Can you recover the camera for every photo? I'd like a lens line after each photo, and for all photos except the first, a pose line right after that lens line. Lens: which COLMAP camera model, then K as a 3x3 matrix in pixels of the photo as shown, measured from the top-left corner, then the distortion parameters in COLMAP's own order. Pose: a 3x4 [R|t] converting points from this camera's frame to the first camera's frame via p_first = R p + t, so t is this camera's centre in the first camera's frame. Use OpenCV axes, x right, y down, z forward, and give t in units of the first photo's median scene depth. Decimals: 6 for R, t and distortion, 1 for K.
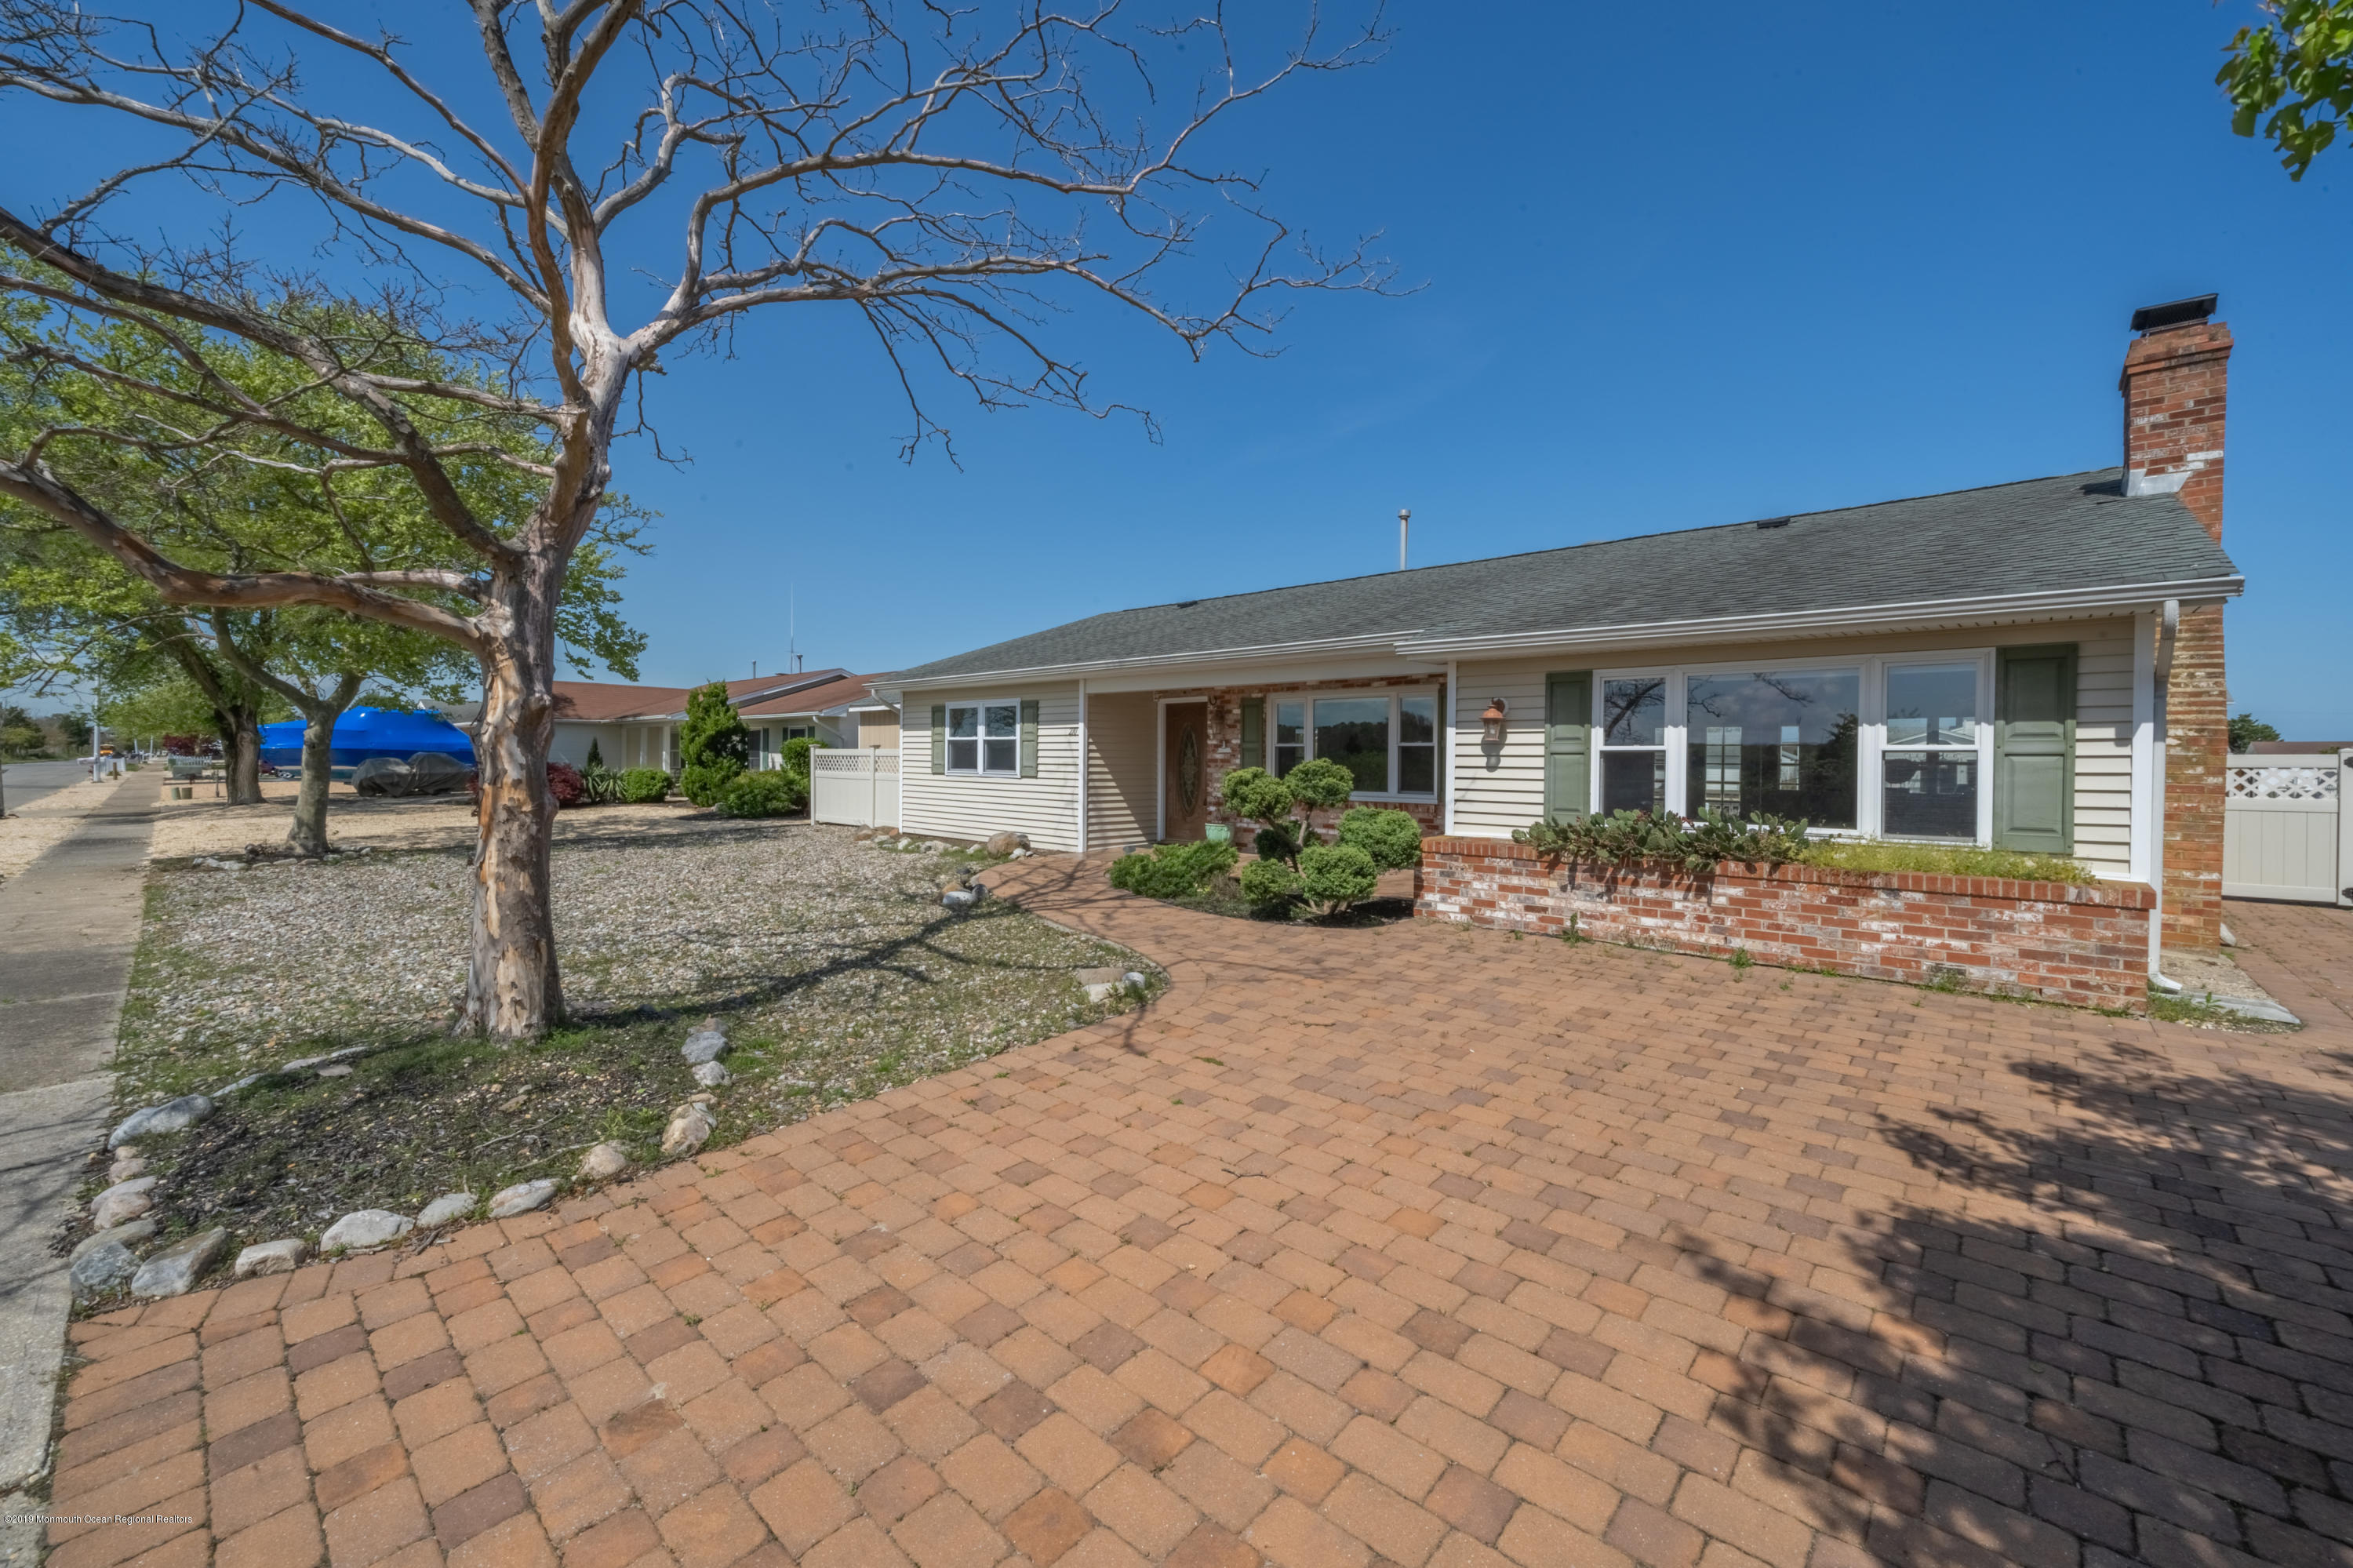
lens RADIAL K [[947.0, 0, 1166.7], [0, 947.0, 758.5], [0, 0, 1]] dist [0.001554, -0.000228]
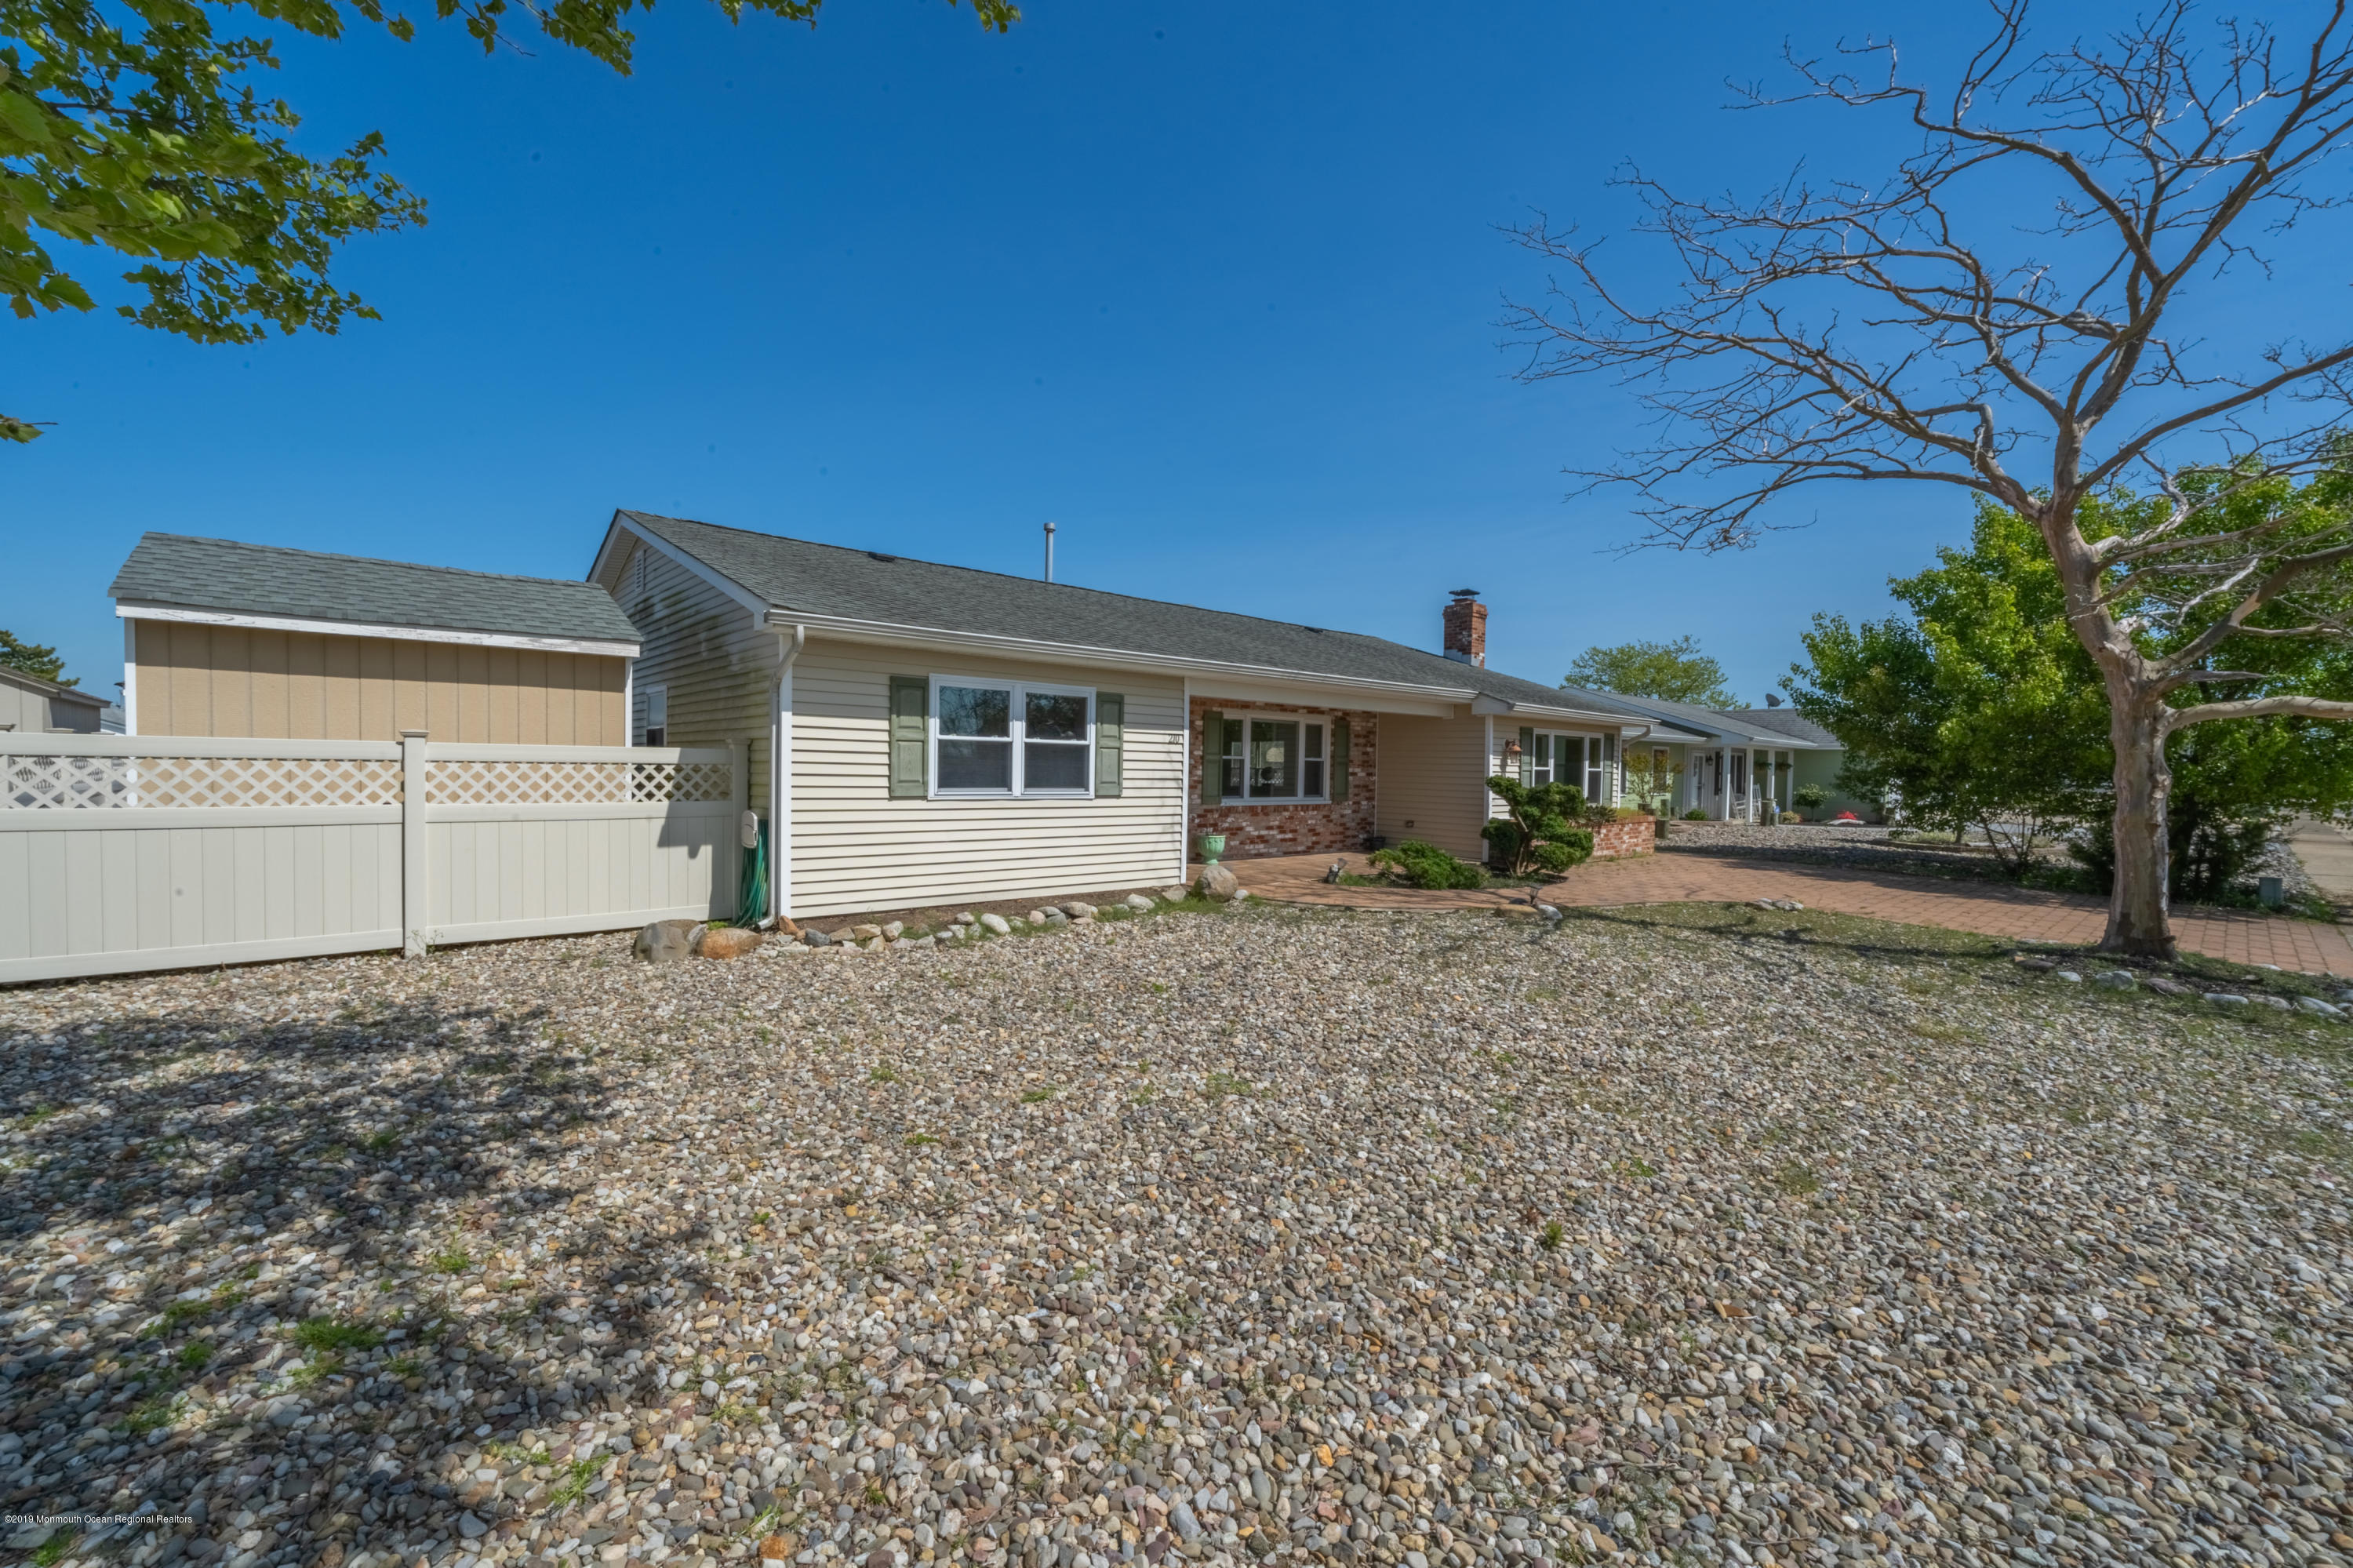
lens RADIAL K [[947.0, 0, 1166.7], [0, 947.0, 758.5], [0, 0, 1]] dist [0.001554, -0.000228]
pose [[0.092804, -0.001081, 0.995684, -1.576938], [-0.016740, 0.999856, 0.002645, -0.023451], [-0.995544, -0.016913, 0.092772, 1.598064]]
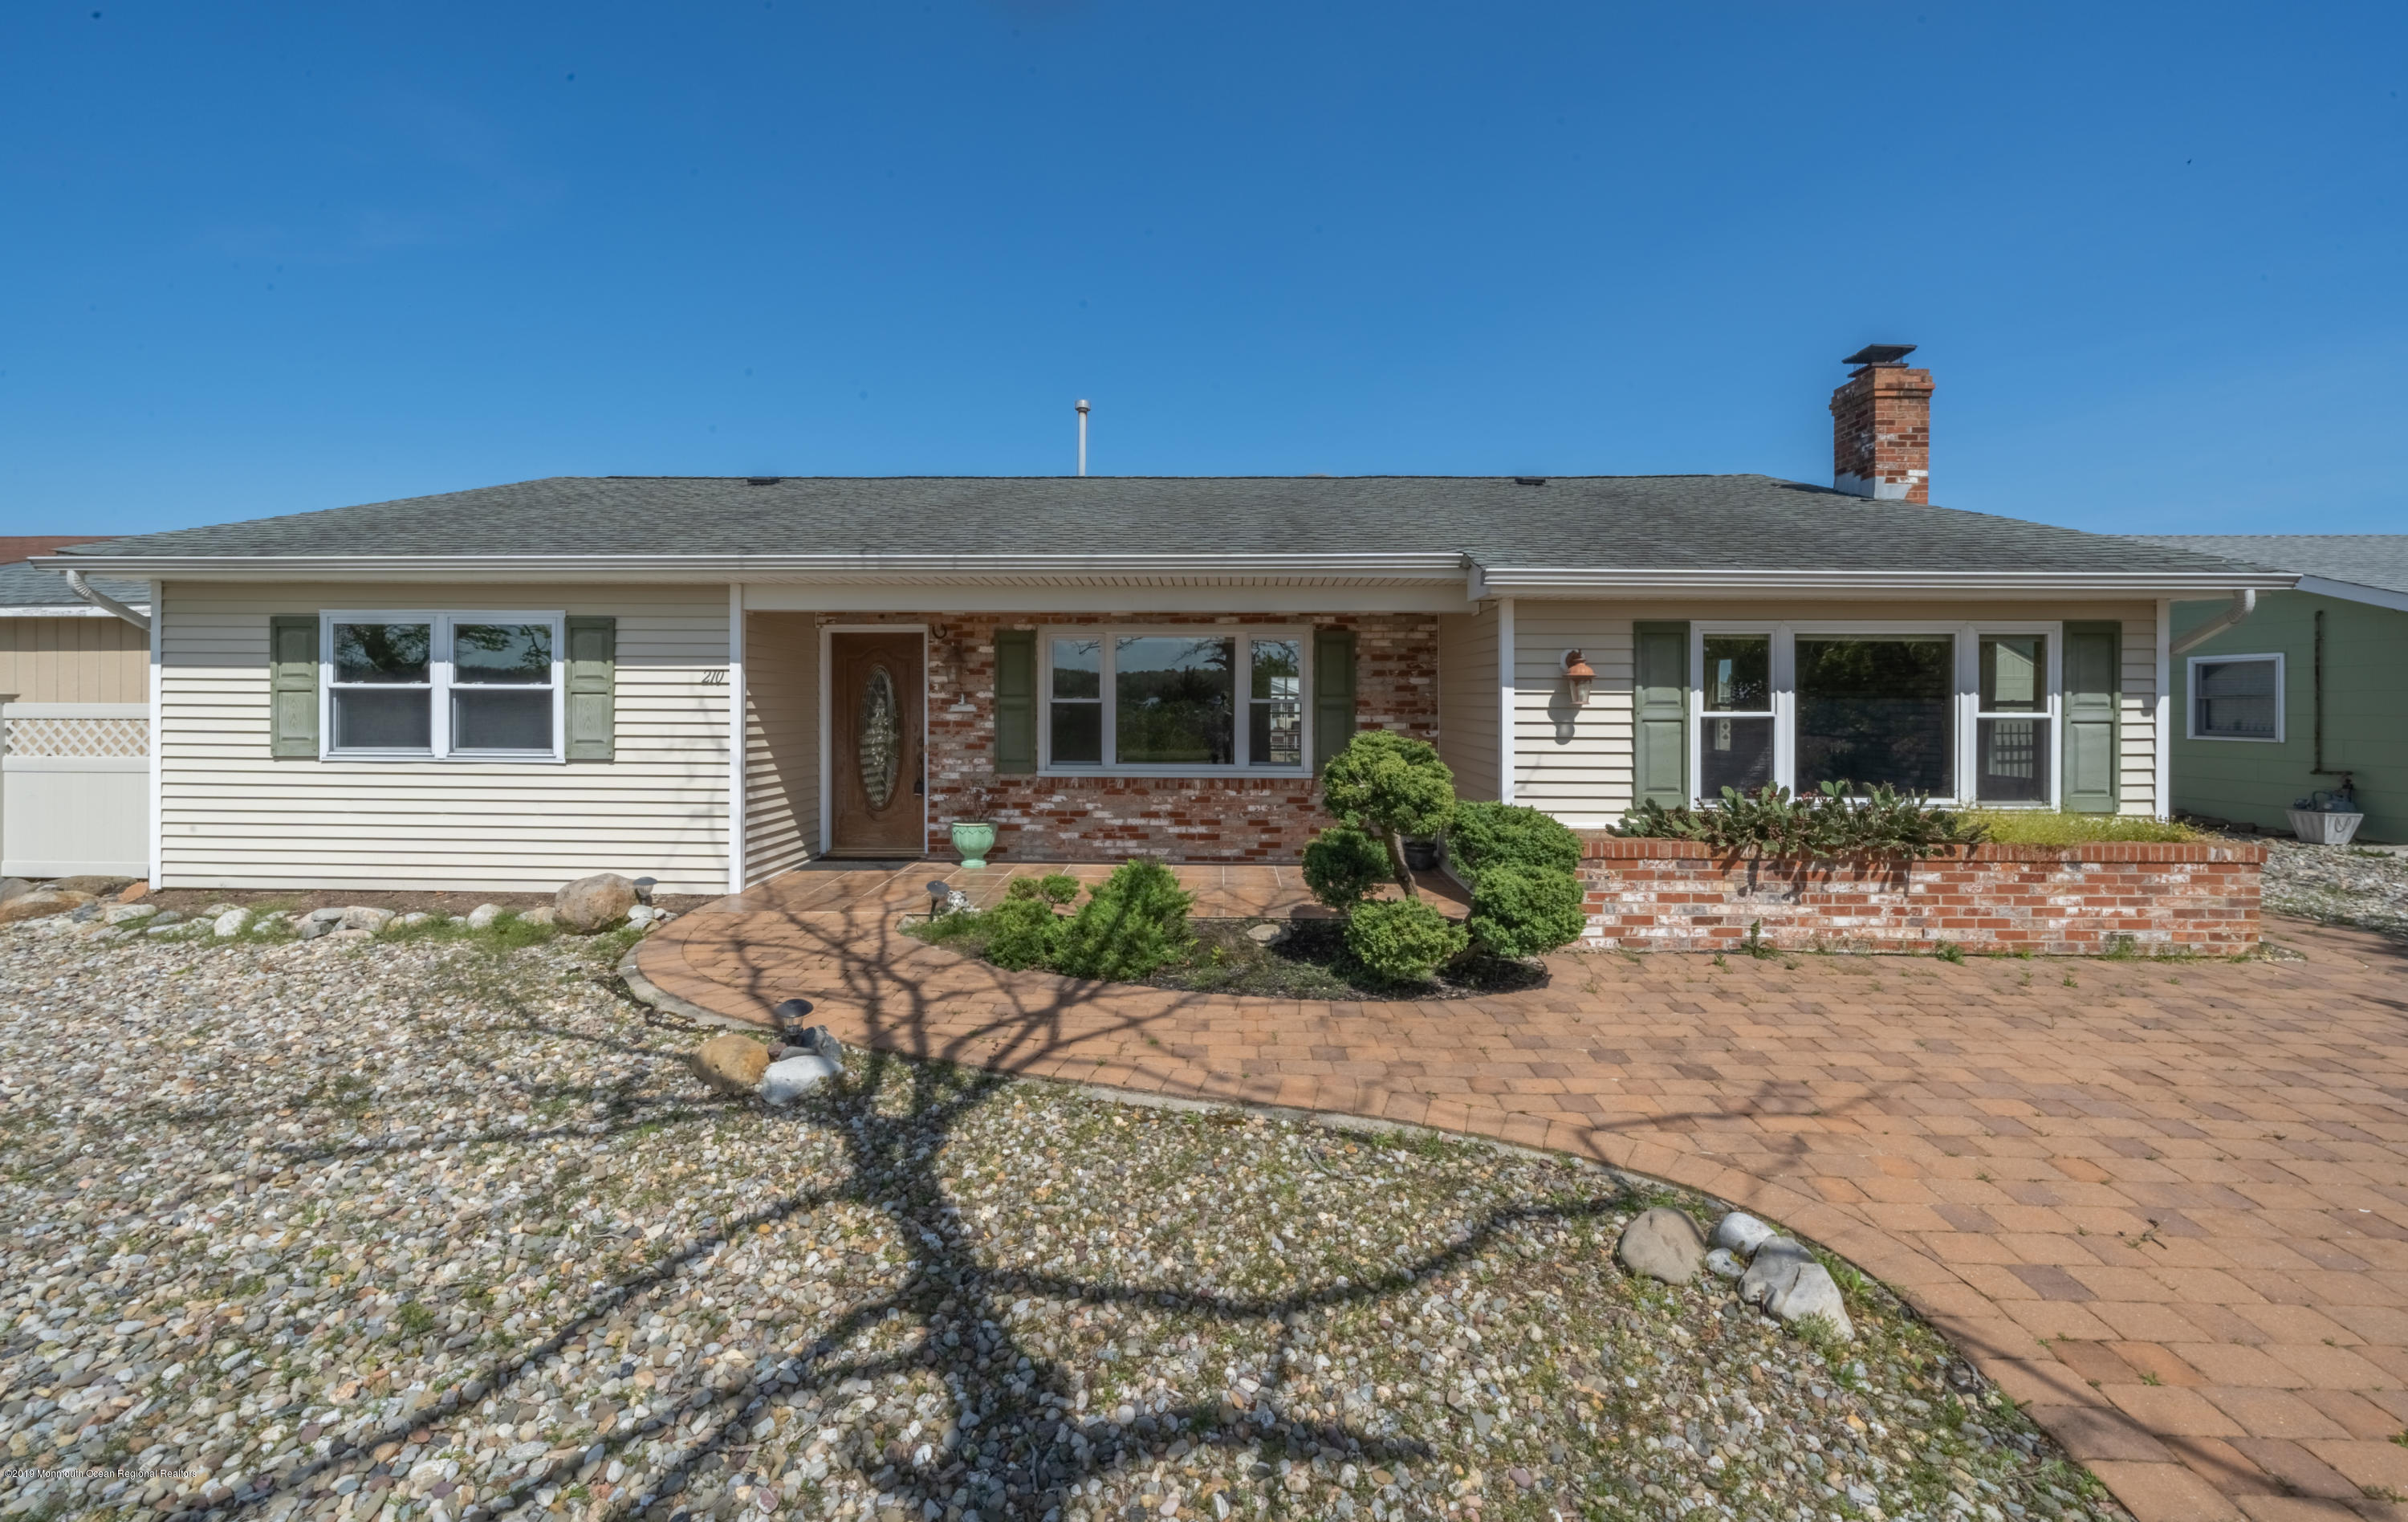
lens RADIAL K [[976.1, 0, 1208.9], [0, 976.1, 700.7], [0, 0, 1]] dist [-0.001619, -0.000005]
pose [[0.746168, -0.005976, 0.665731, -0.450717], [0.002809, 0.999979, 0.005828, -0.029696], [-0.665752, -0.002479, 0.746169, 0.653648]]
